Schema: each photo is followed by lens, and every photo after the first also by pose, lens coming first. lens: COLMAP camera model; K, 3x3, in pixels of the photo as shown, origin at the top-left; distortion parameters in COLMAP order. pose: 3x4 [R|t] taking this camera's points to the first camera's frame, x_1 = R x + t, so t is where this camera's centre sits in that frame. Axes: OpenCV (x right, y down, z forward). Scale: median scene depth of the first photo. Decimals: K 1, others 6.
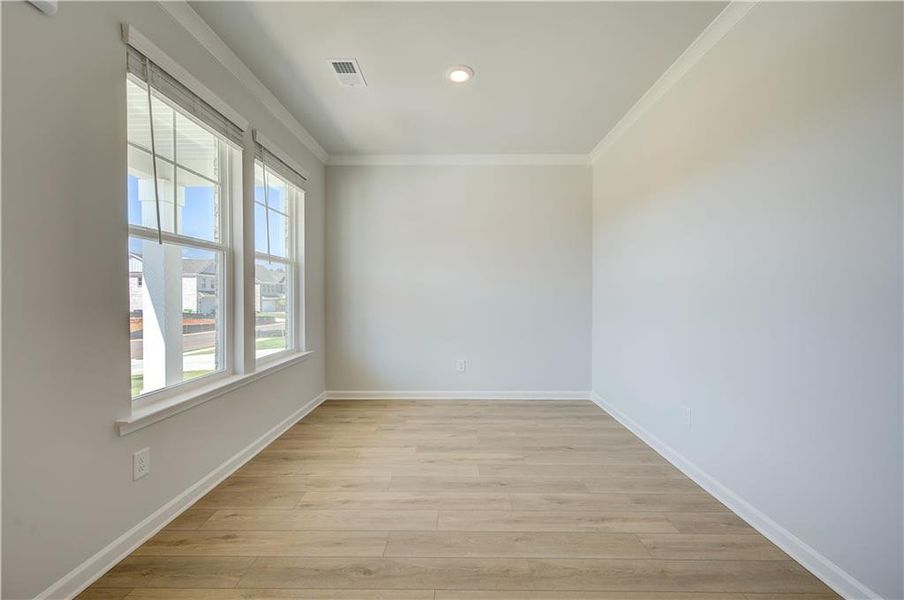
lens RADIAL K [[363.4, 0, 457.0], [0, 363.4, 299.7], [0, 0, 1]] dist [0.001355, -0.001424]
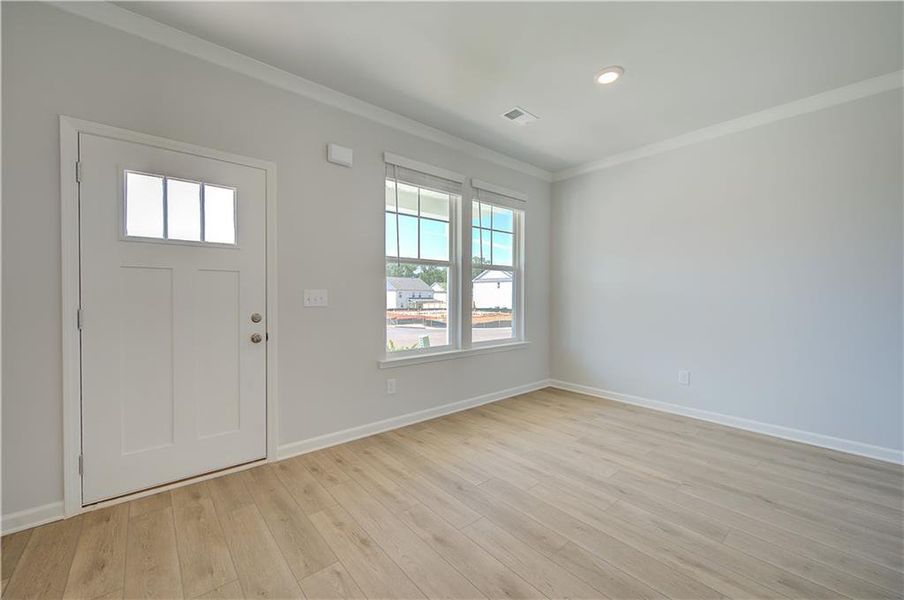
lens RADIAL K [[363.4, 0, 451.9], [0, 363.4, 299.3], [0, 0, 1]] dist [0.001355, -0.001424]
pose [[0.654572, 0.010369, -0.755928, 0.438086], [-0.012800, 0.999915, 0.002632, -0.000193], [0.755891, 0.007953, 0.654649, 0.016305]]
